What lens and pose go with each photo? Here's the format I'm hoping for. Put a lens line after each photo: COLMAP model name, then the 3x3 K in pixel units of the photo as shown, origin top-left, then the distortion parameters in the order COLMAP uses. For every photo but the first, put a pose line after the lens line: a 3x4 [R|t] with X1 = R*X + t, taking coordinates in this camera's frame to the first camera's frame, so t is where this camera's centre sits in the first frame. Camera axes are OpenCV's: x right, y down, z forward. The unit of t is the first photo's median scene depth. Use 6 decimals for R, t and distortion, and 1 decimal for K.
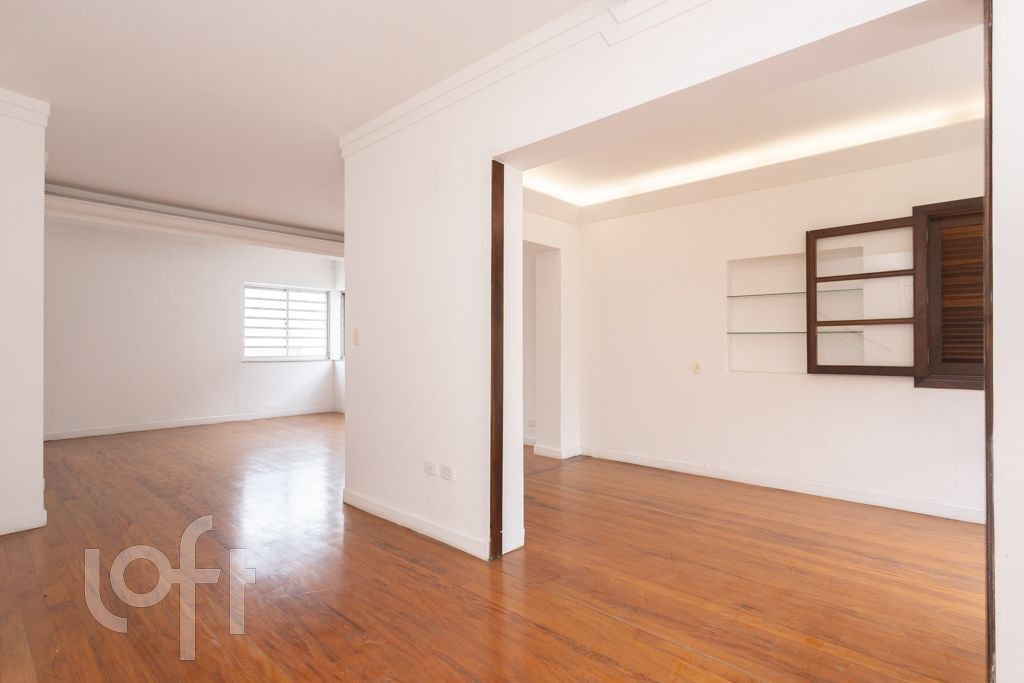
lens RADIAL K [[482.4, 0, 513.8], [0, 482.4, 344.5], [0, 0, 1]] dist [0.002529, 0.000340]
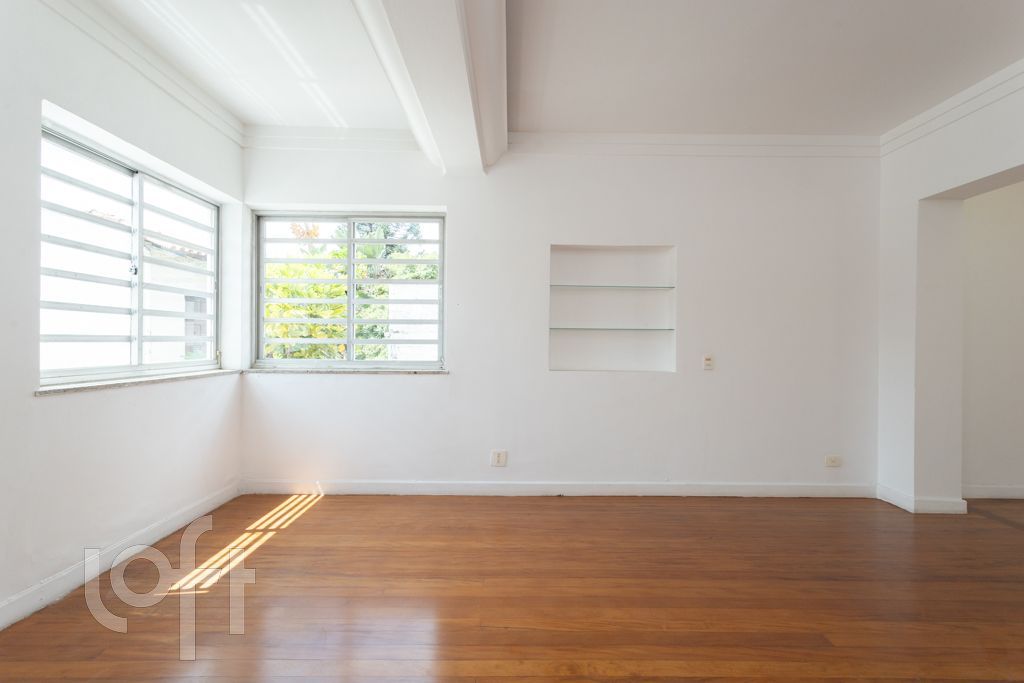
lens RADIAL K [[479.5, 0, 509.9], [0, 479.5, 342.7], [0, 0, 1]] dist [0.002239, 0.000192]
pose [[0.743651, 0.006725, 0.668535, -0.540354], [-0.011749, 0.999926, 0.003011, 0.003752], [-0.668465, -0.010093, 0.743675, 0.611413]]
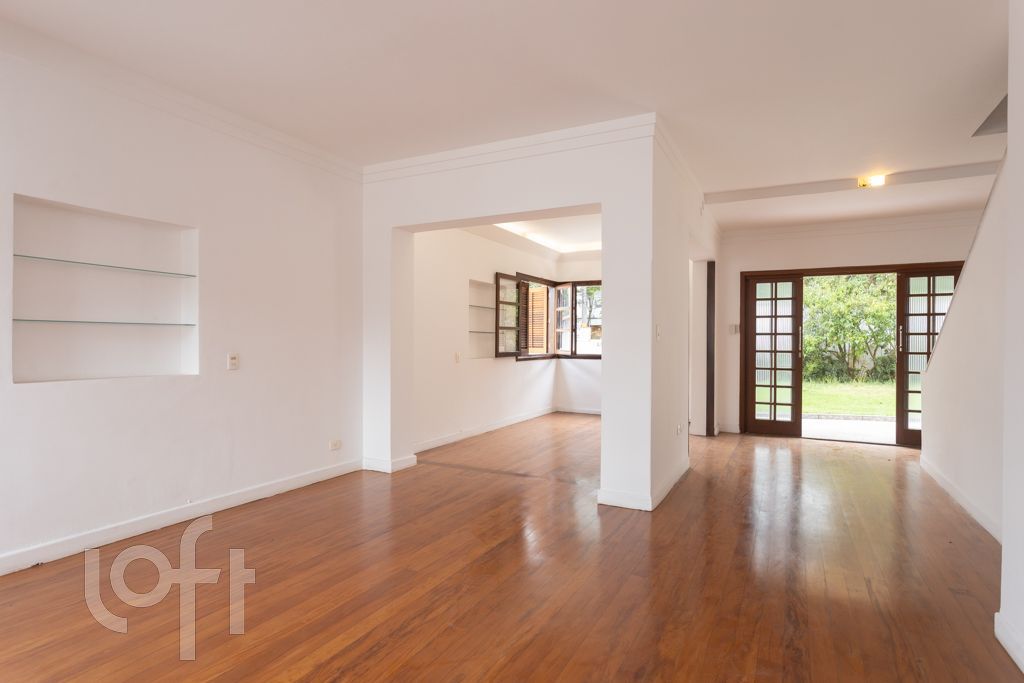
lens RADIAL K [[545.5, 0, 510.5], [0, 545.5, 342.3], [0, 0, 1]] dist [0.002364, 0.000026]
pose [[-0.242951, -0.002186, 0.970036, -0.621699], [-0.006991, 0.999975, 0.000502, 0.002945], [-0.970013, -0.006660, -0.242960, 0.710974]]
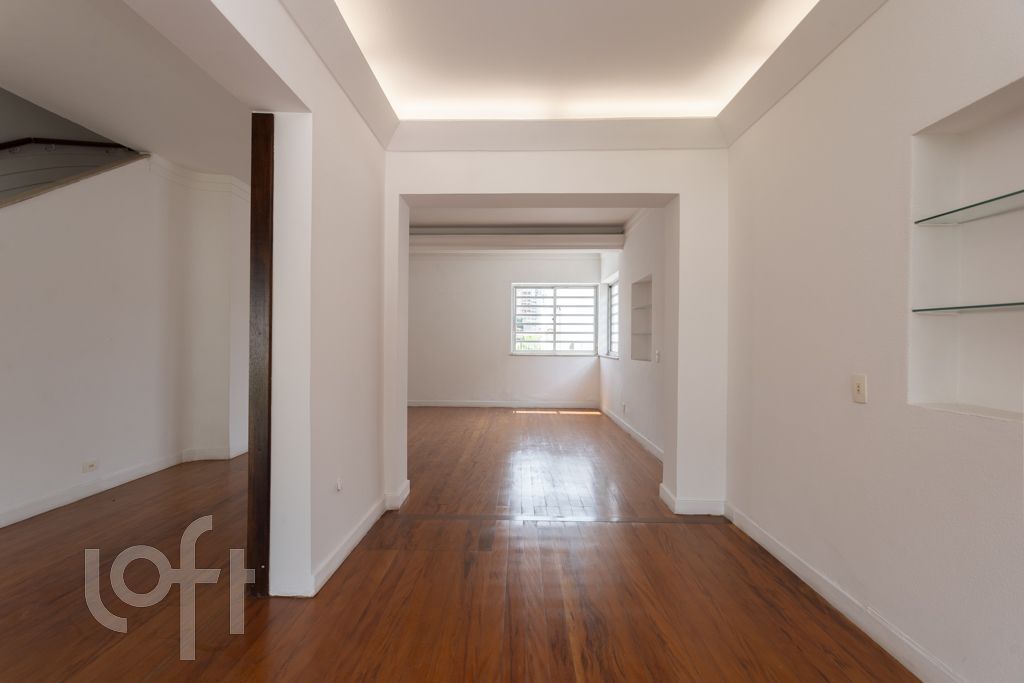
lens RADIAL K [[488.1, 0, 512.0], [0, 488.1, 341.5], [0, 0, 1]] dist [0.000301, 0.000040]
pose [[0.661093, 0.005309, -0.750285, 0.283414], [-0.004220, 0.999985, 0.003357, 0.001380], [0.750292, 0.000947, 0.661106, 0.250026]]
